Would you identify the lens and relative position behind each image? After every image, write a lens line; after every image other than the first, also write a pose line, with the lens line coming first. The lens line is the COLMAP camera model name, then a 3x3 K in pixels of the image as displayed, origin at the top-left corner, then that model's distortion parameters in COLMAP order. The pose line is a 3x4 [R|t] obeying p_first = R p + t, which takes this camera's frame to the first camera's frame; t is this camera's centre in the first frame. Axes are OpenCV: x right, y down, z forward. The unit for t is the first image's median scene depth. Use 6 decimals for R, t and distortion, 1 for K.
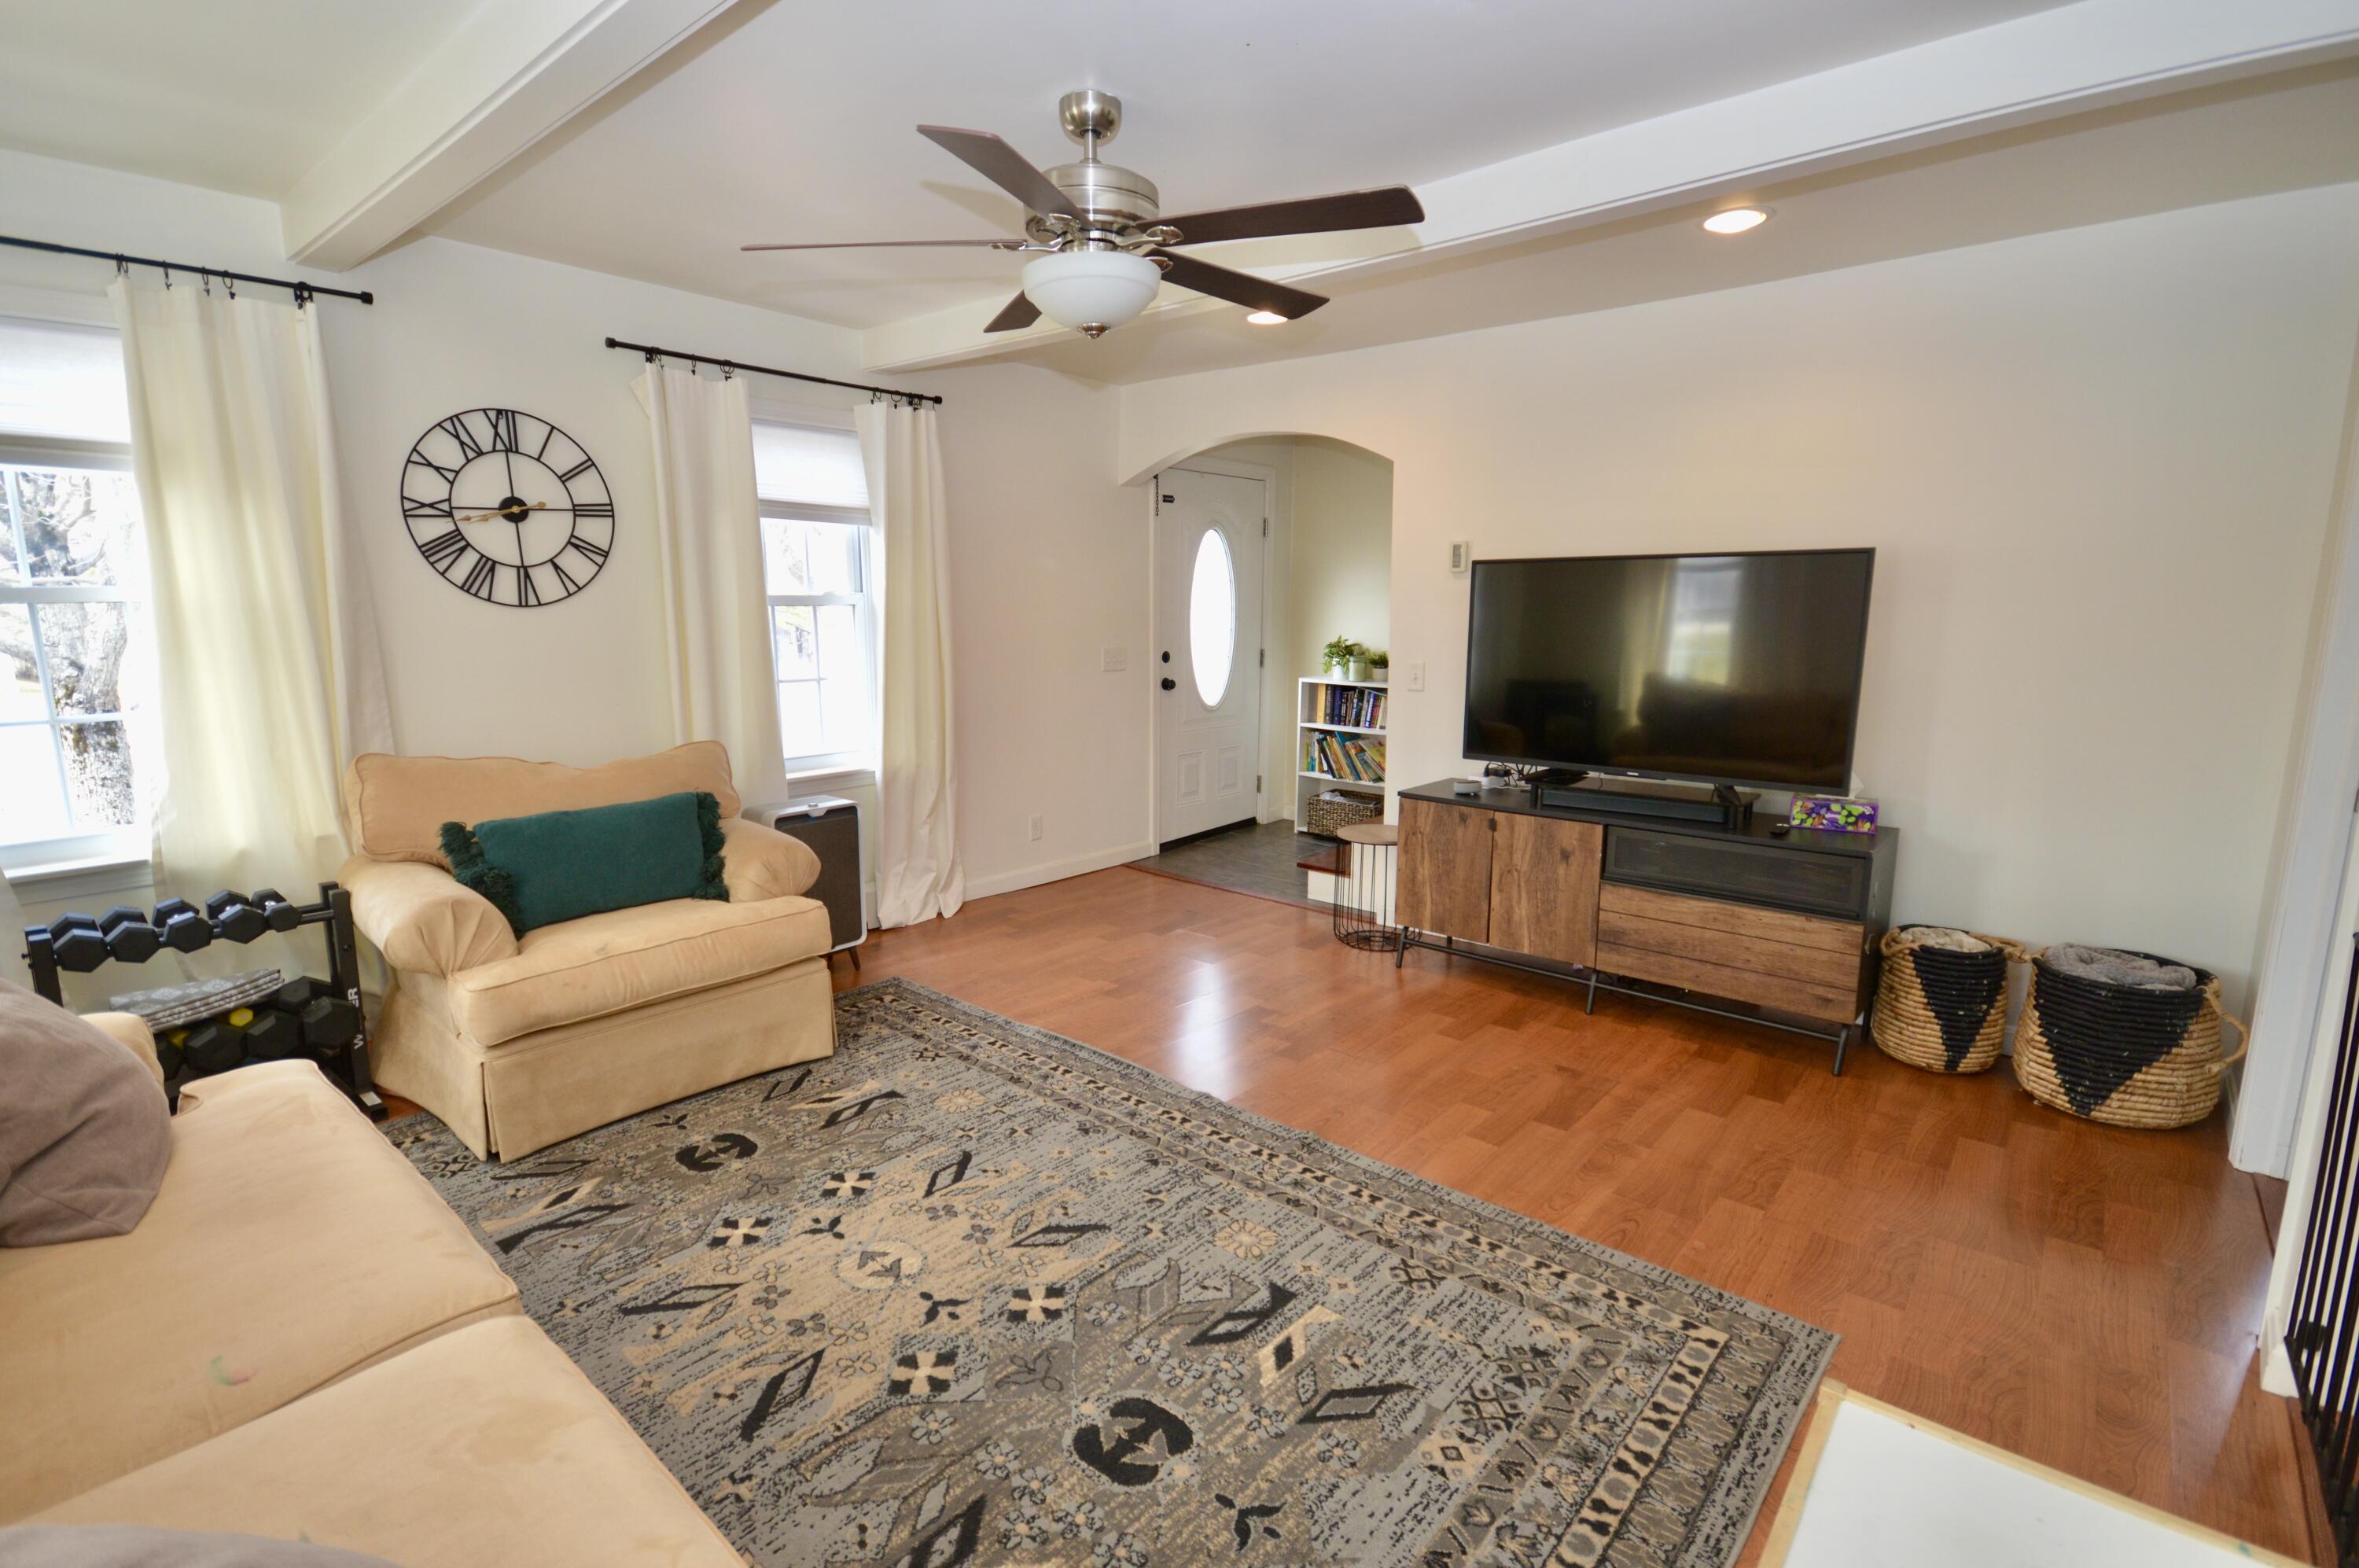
lens RADIAL K [[1084.5, 0, 1174.0], [0, 1084.5, 798.6], [0, 0, 1]] dist [0.003132, 0.000530]
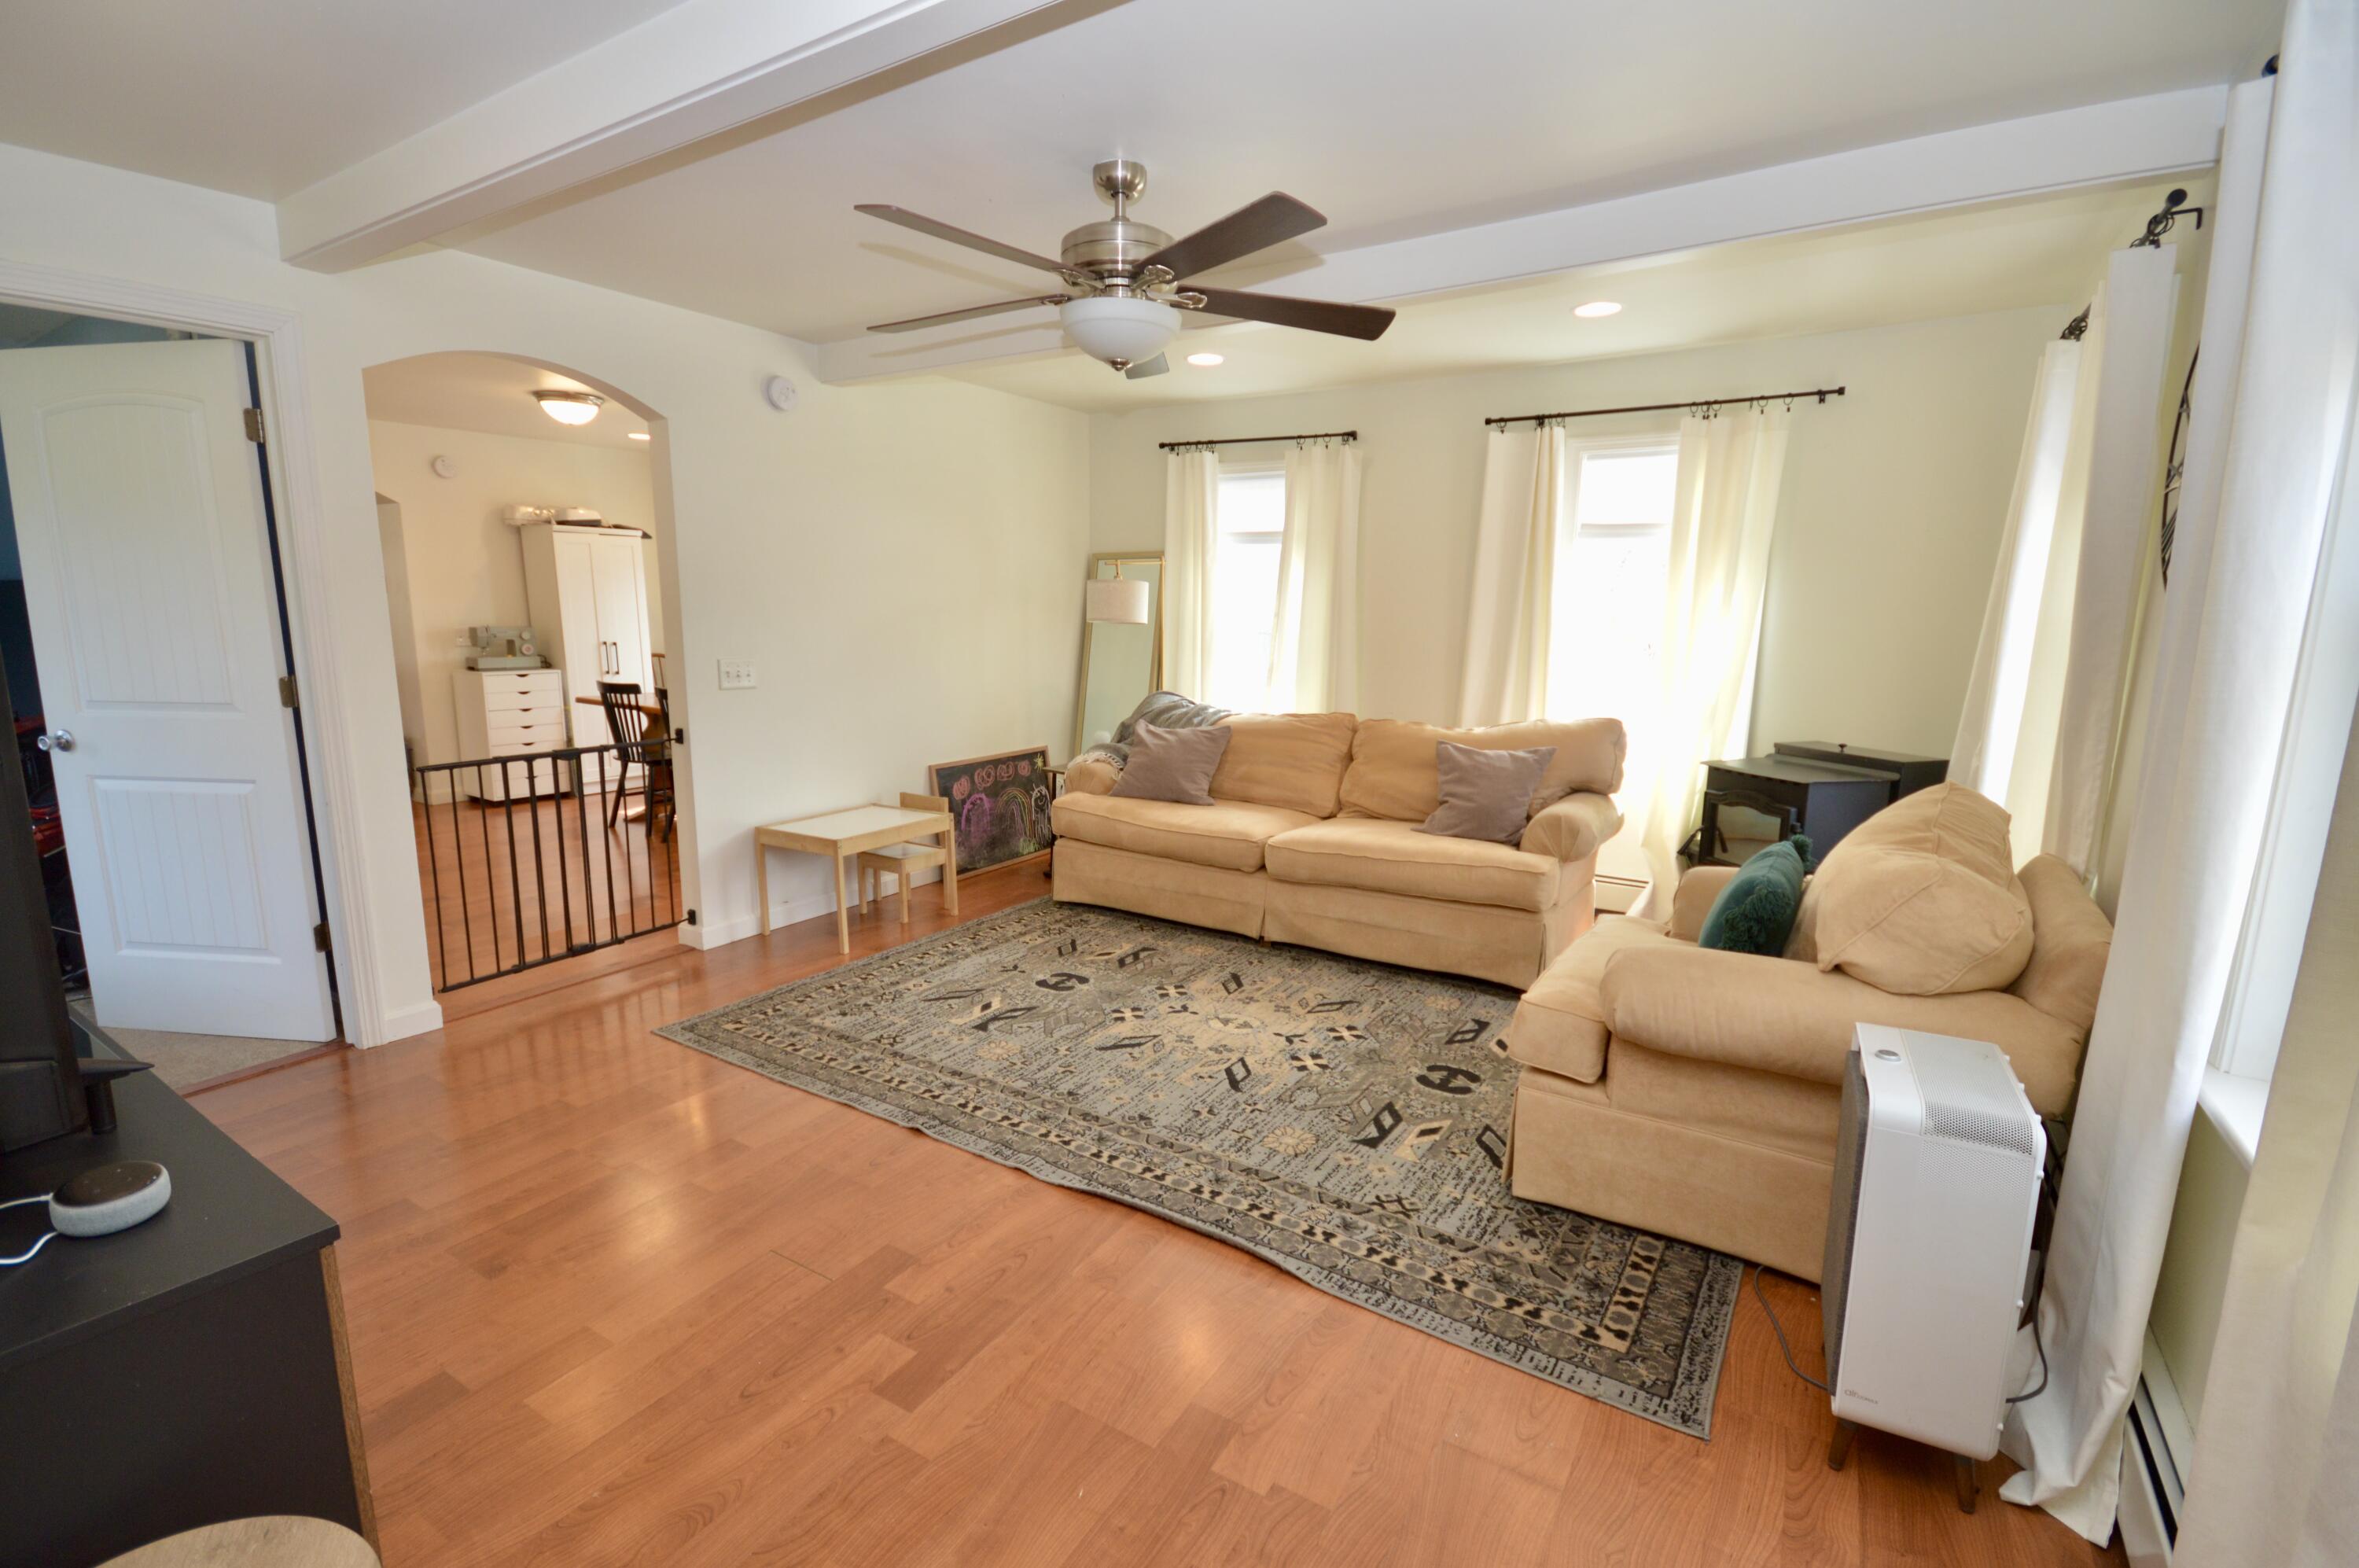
lens RADIAL K [[1050.8, 0, 1178.5], [0, 1050.8, 798.2], [0, 0, 1]] dist [-0.000125, -0.000583]
pose [[-0.987946, 0.013812, -0.154183, 0.040733], [-0.040717, 0.937754, 0.344906, -0.383831], [0.149349, 0.347027, -0.925887, 2.172503]]
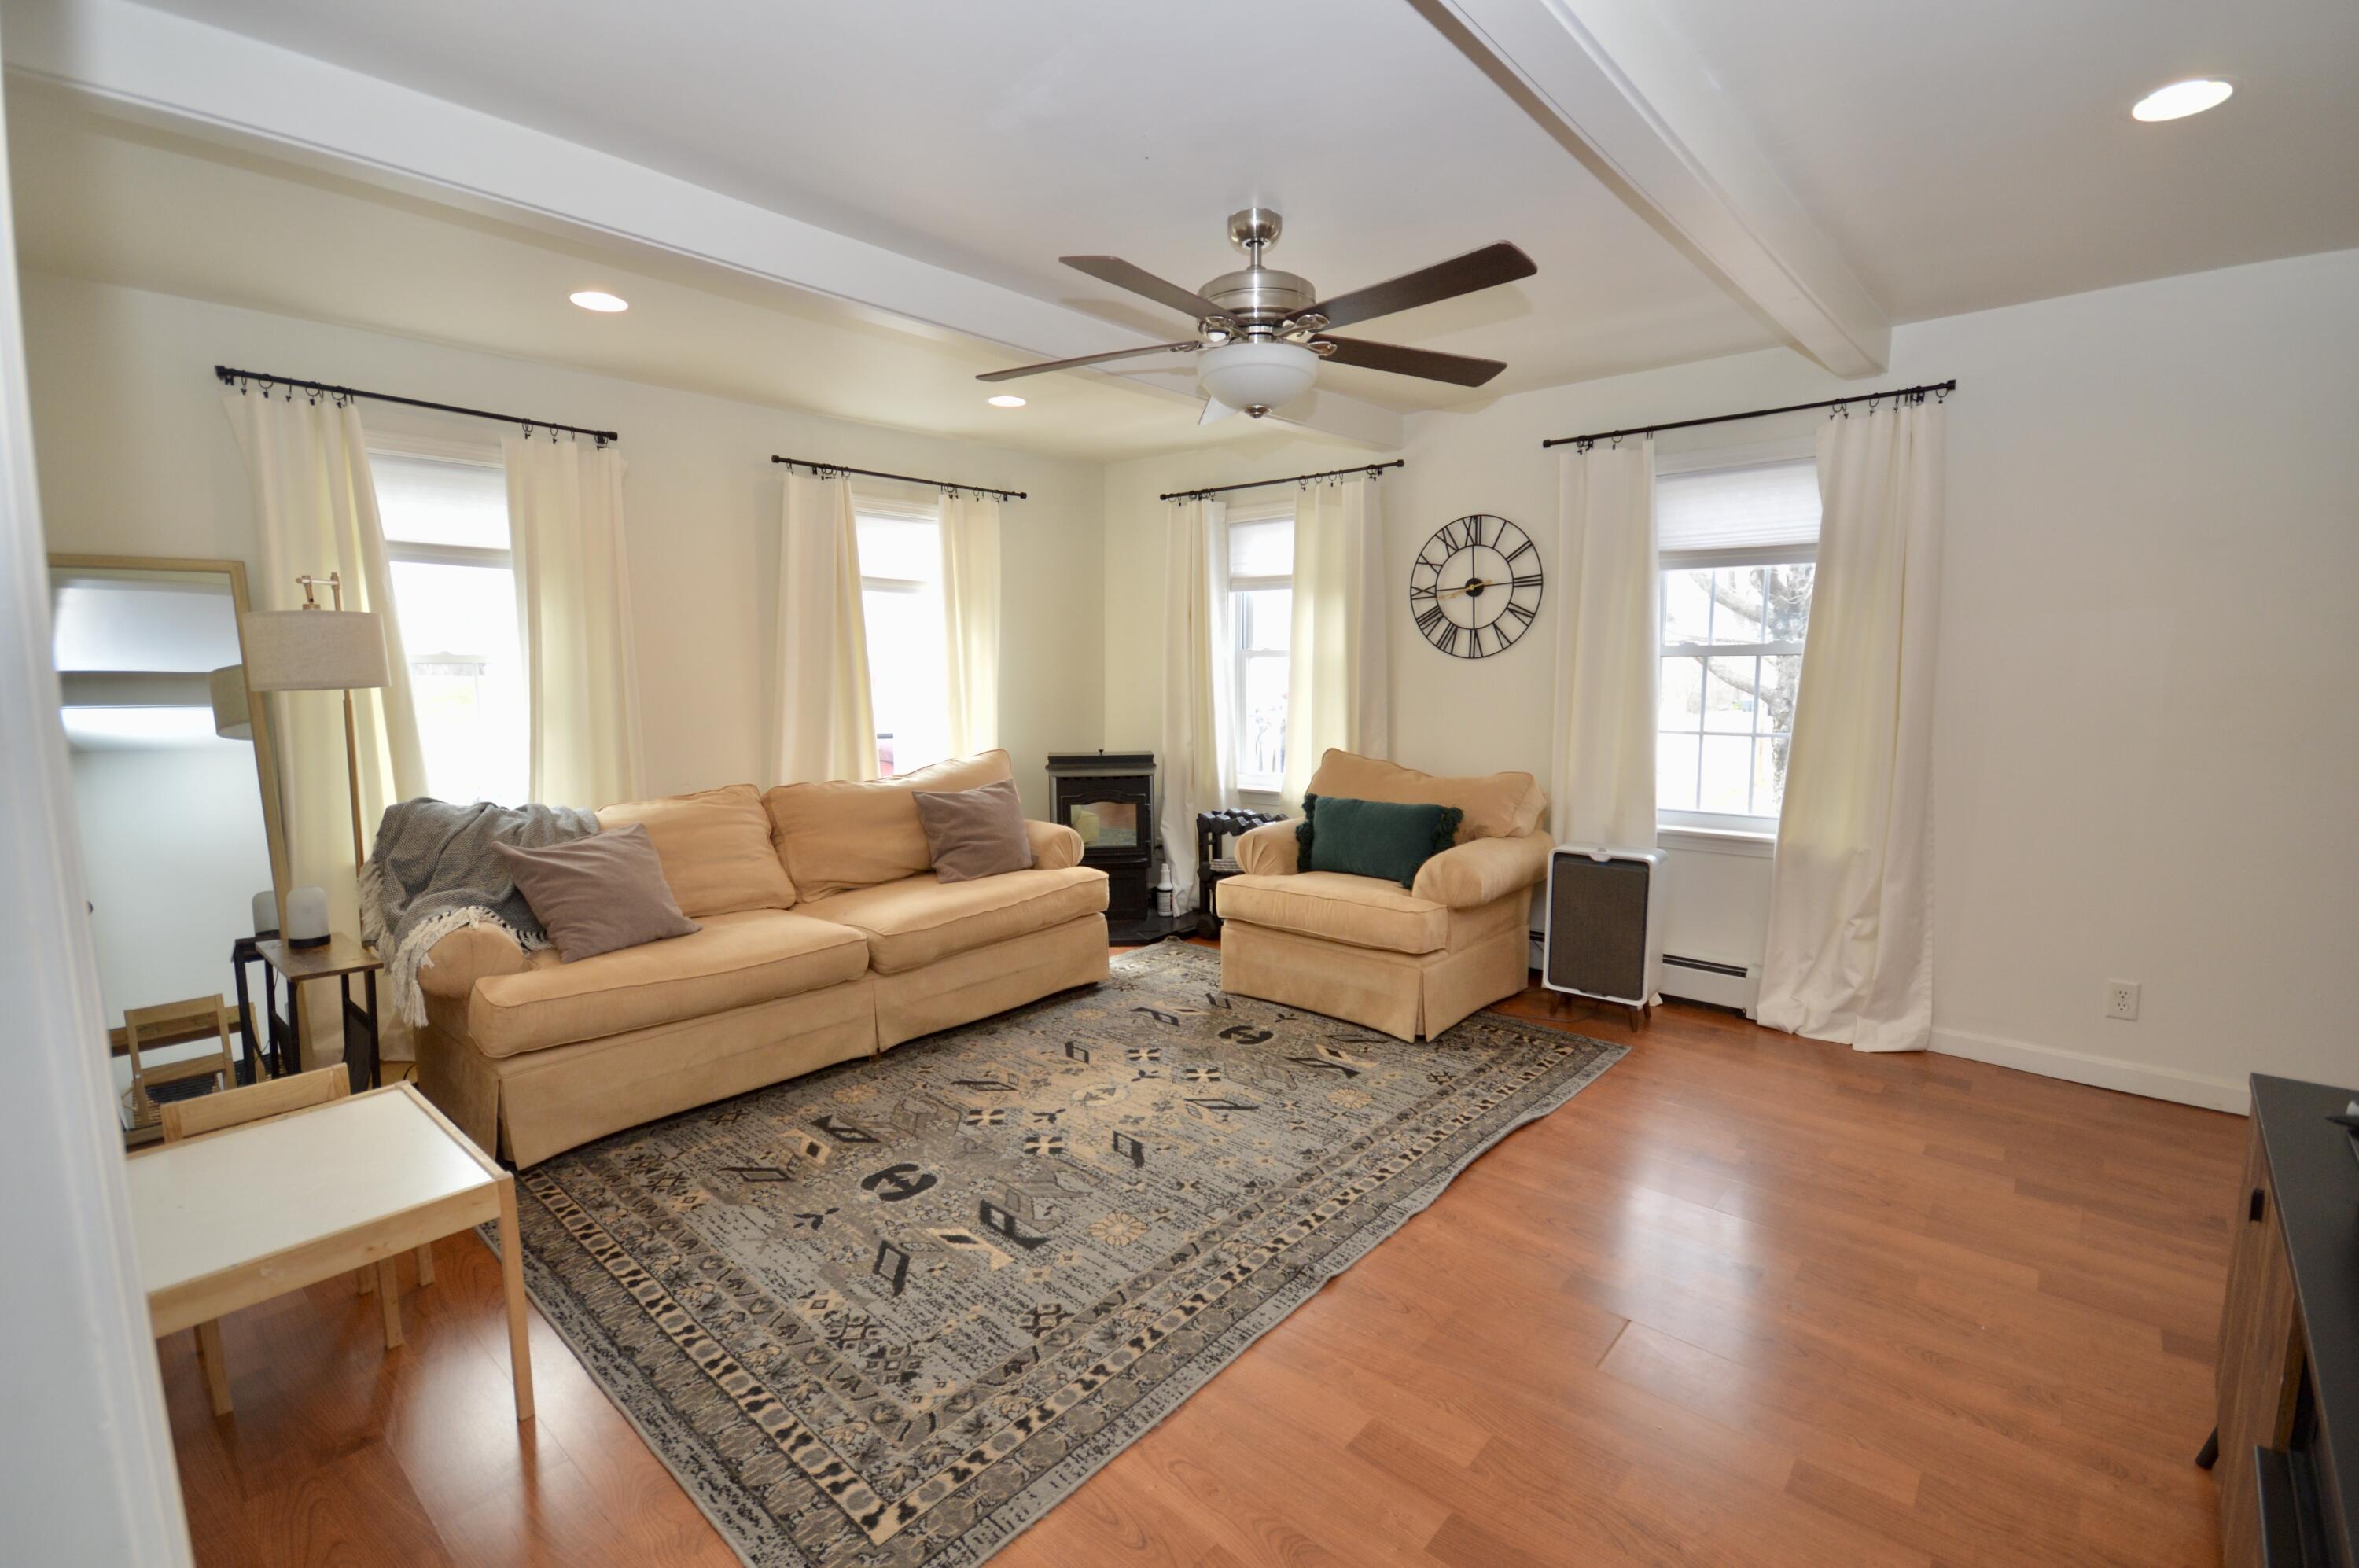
lens RADIAL K [[1049.3, 0, 1179.5], [0, 1049.3, 784.0], [0, 0, 1]] dist [-0.001147, -0.000183]
pose [[-0.005765, 0.112016, -0.993690, 1.051503], [-0.171175, 0.978929, 0.111345, -0.157641], [0.985224, 0.170737, 0.013531, 0.961047]]
